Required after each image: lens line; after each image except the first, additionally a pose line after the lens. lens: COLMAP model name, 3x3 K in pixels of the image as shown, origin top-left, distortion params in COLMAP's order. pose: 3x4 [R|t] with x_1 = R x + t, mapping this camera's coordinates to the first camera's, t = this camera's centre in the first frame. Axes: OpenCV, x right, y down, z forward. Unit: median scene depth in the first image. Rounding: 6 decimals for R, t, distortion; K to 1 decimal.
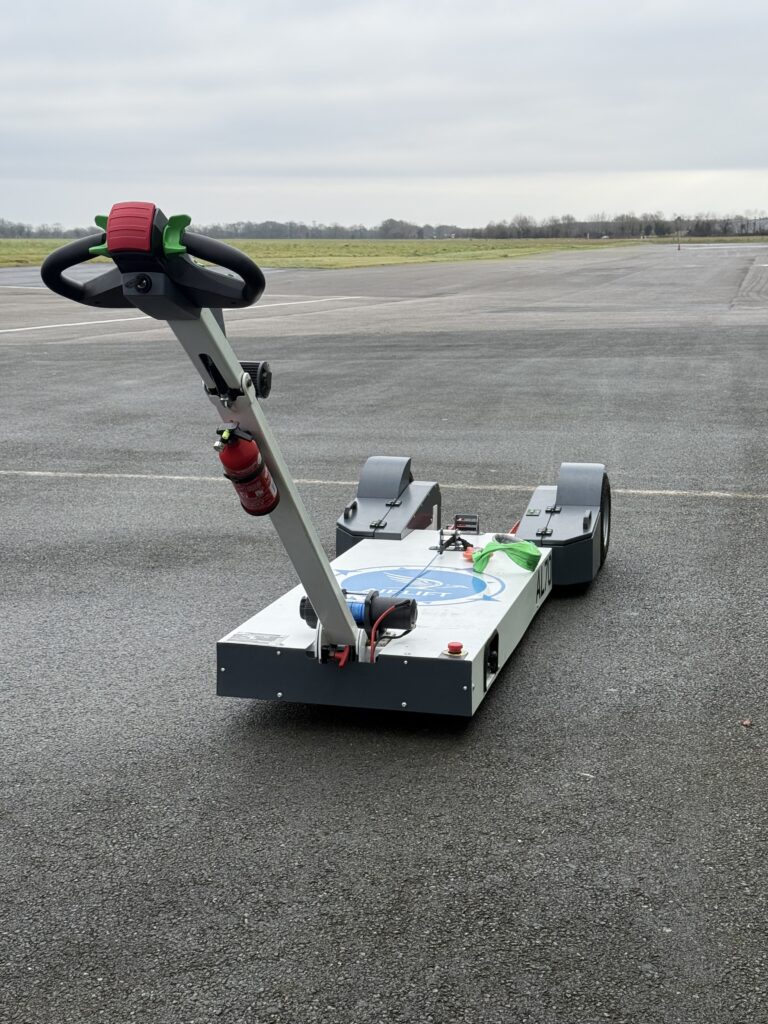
lens RADIAL K [[1410.5, 0, 384.0], [0, 1410.5, 512.0], [0, 0, 1]] dist [0.150165, -0.256717]
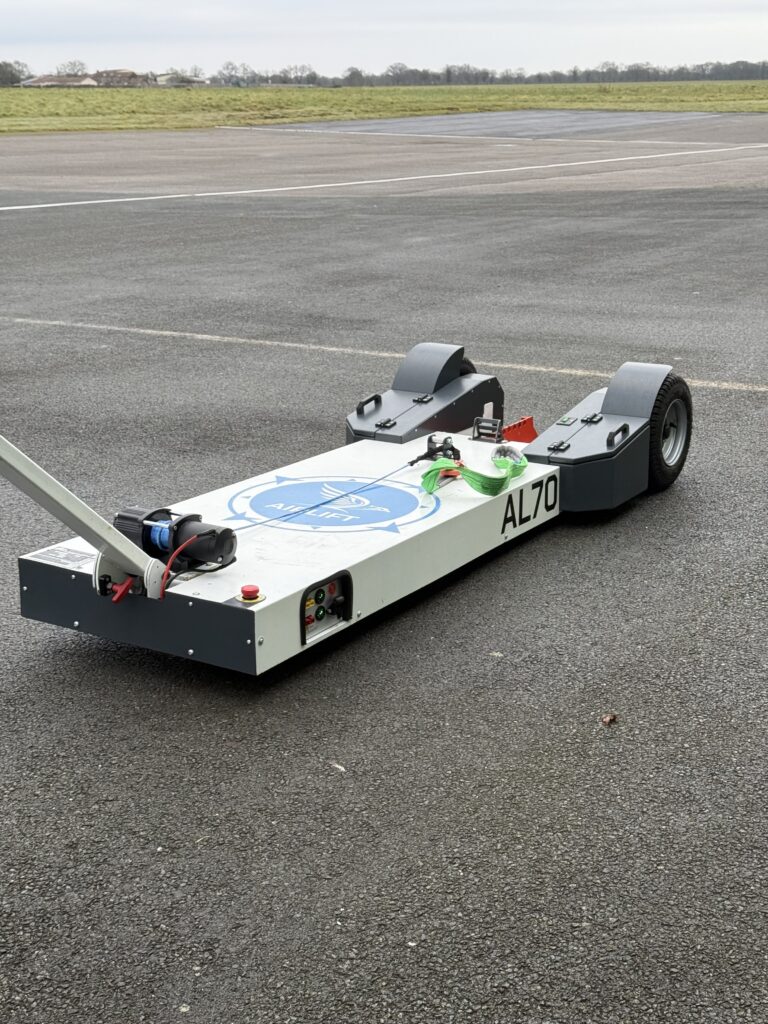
lens RADIAL K [[1410.5, 0, 384.0], [0, 1410.5, 512.0], [0, 0, 1]] dist [0.150165, -0.256717]
pose [[0.952262, 0.083951, -0.293511, 0.265023], [-0.053633, 0.992498, 0.109873, -0.034005], [0.300533, -0.088886, 0.949621, 0.168987]]
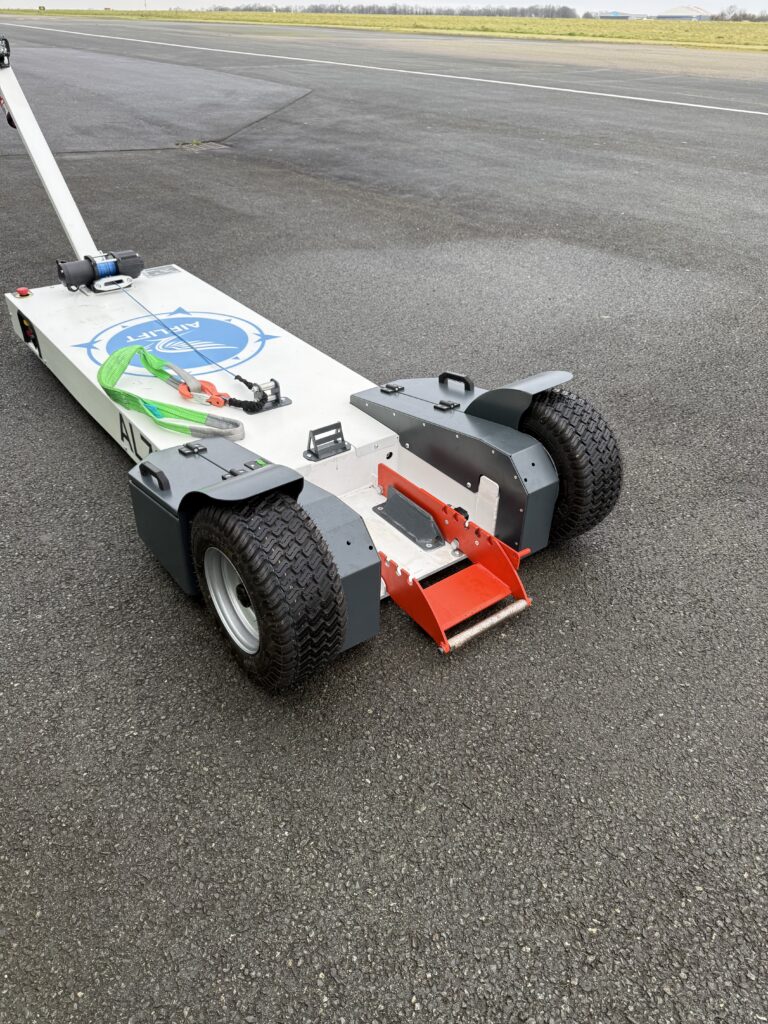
lens RADIAL K [[728.1, 0, 378.1], [0, 728.1, 493.4], [0, 0, 1]] dist [0.097347, -0.167636]
pose [[-0.612682, 0.424854, -0.666423, 0.303721], [-0.162740, 0.757333, 0.632426, -0.206306], [0.773393, 0.495930, -0.394863, 1.212937]]
